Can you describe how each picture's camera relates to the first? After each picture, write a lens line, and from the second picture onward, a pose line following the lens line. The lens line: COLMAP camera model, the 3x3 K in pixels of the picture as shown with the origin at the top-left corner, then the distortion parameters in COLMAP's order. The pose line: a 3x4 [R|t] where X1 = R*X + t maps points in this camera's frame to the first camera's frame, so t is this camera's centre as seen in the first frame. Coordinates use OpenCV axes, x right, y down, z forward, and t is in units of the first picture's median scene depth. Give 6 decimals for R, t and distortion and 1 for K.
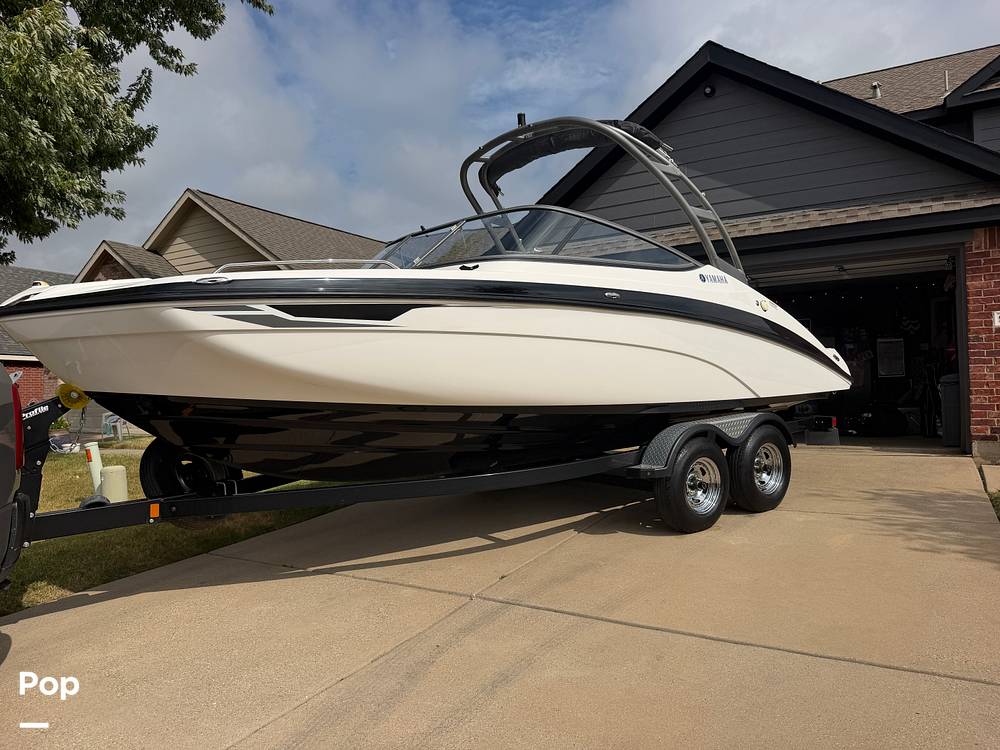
lens RADIAL K [[713.7, 0, 497.3], [0, 713.7, 373.3], [0, 0, 1]] dist [0.063296, -0.089696]
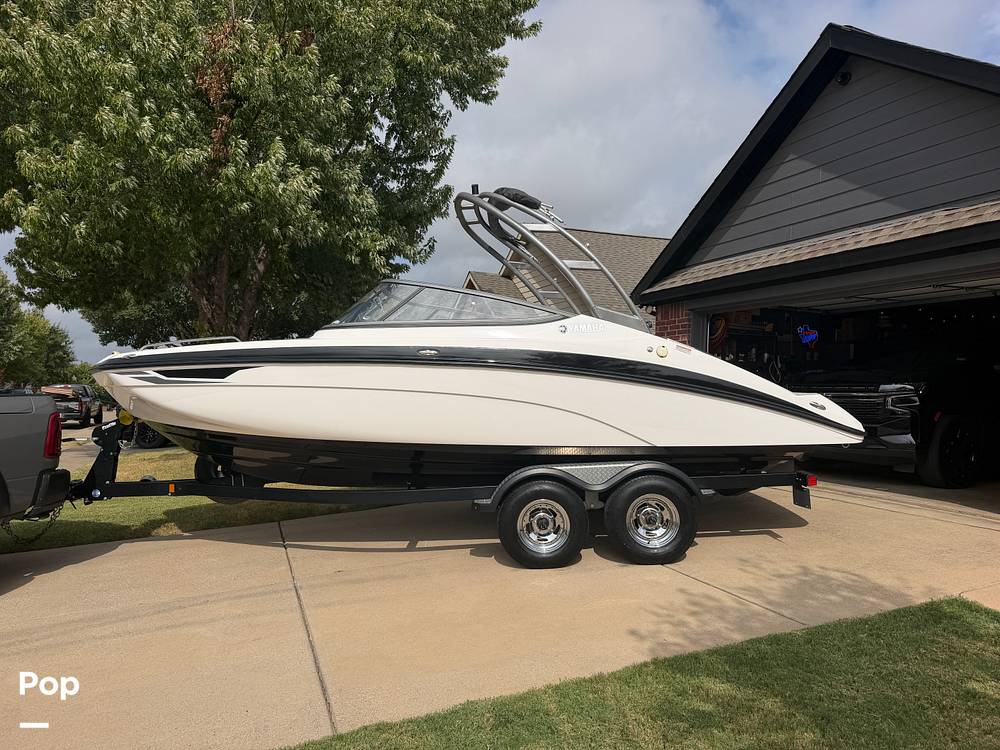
lens RADIAL K [[713.7, 0, 497.3], [0, 713.7, 373.3], [0, 0, 1]] dist [0.063296, -0.089696]
pose [[0.790867, 0.022034, -0.611591, 0.960726], [-0.015884, 0.999754, 0.015478, -0.093625], [0.611782, -0.002527, 0.791022, 0.136142]]
